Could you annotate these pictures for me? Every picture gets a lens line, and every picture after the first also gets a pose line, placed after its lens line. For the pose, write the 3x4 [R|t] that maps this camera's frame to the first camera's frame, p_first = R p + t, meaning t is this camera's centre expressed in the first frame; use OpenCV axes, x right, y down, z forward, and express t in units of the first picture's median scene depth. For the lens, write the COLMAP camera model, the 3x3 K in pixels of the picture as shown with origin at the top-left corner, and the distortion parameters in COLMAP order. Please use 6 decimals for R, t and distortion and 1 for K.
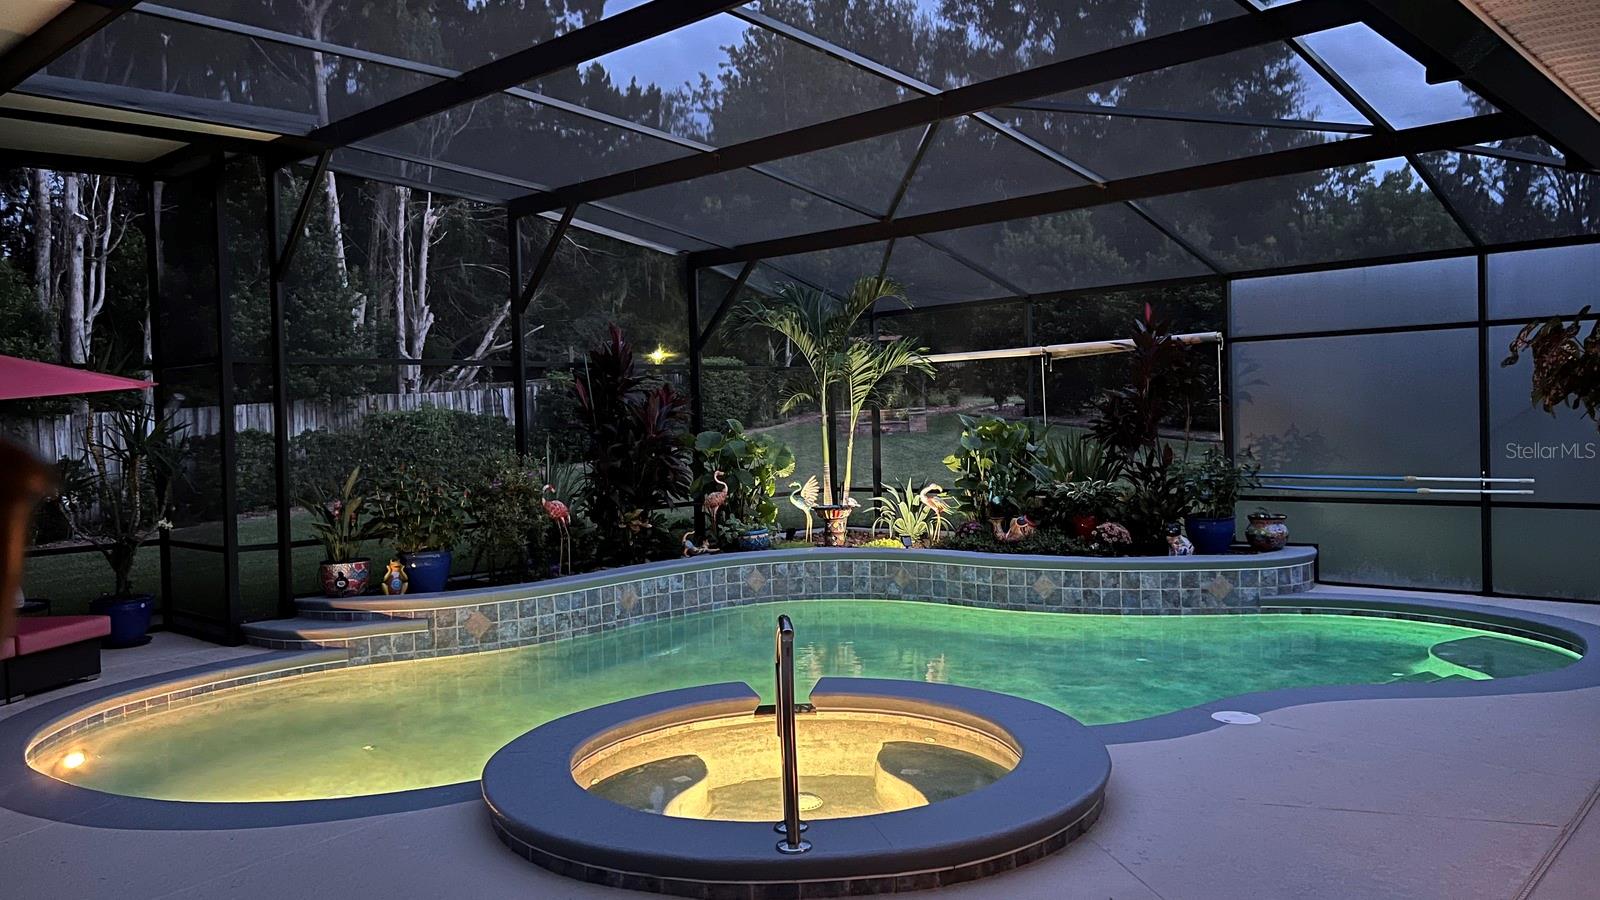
lens RADIAL K [[1198.4, 0, 800.3], [0, 1198.4, 452.1], [0, 0, 1]] dist [0.030991, -0.004837]
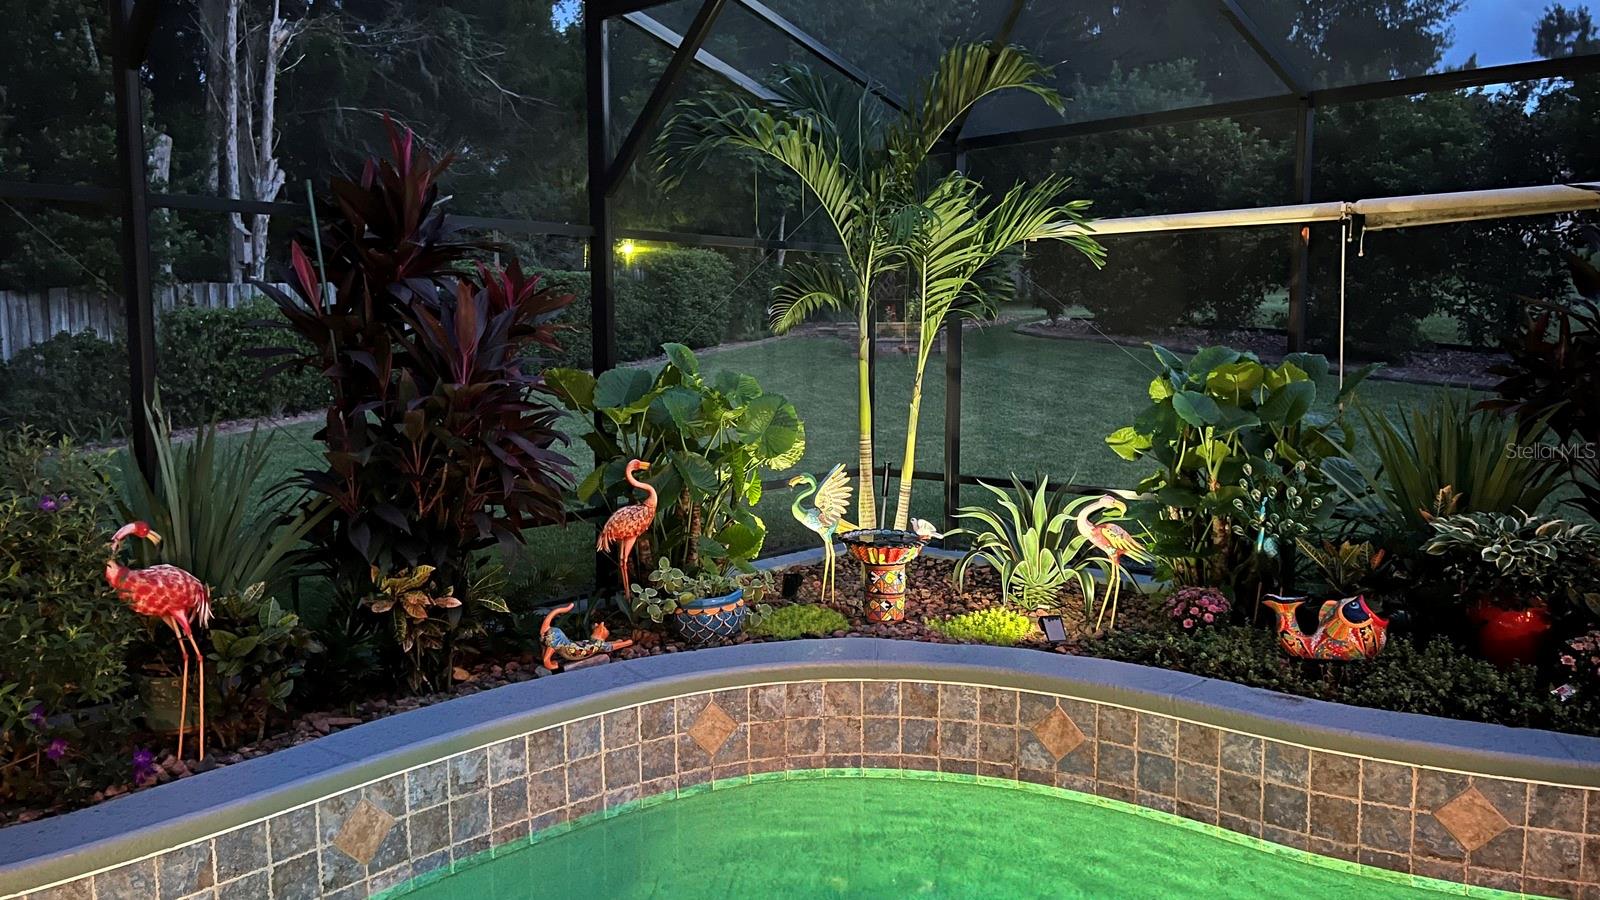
lens RADIAL K [[1198.4, 0, 800.6], [0, 1198.4, 449.6], [0, 0, 1]] dist [0.030991, -0.004837]
pose [[0.999671, 0.022434, 0.012419, -0.011837], [-0.023301, 0.996927, 0.074792, -0.022465], [-0.010703, -0.075057, 0.997122, 0.530941]]
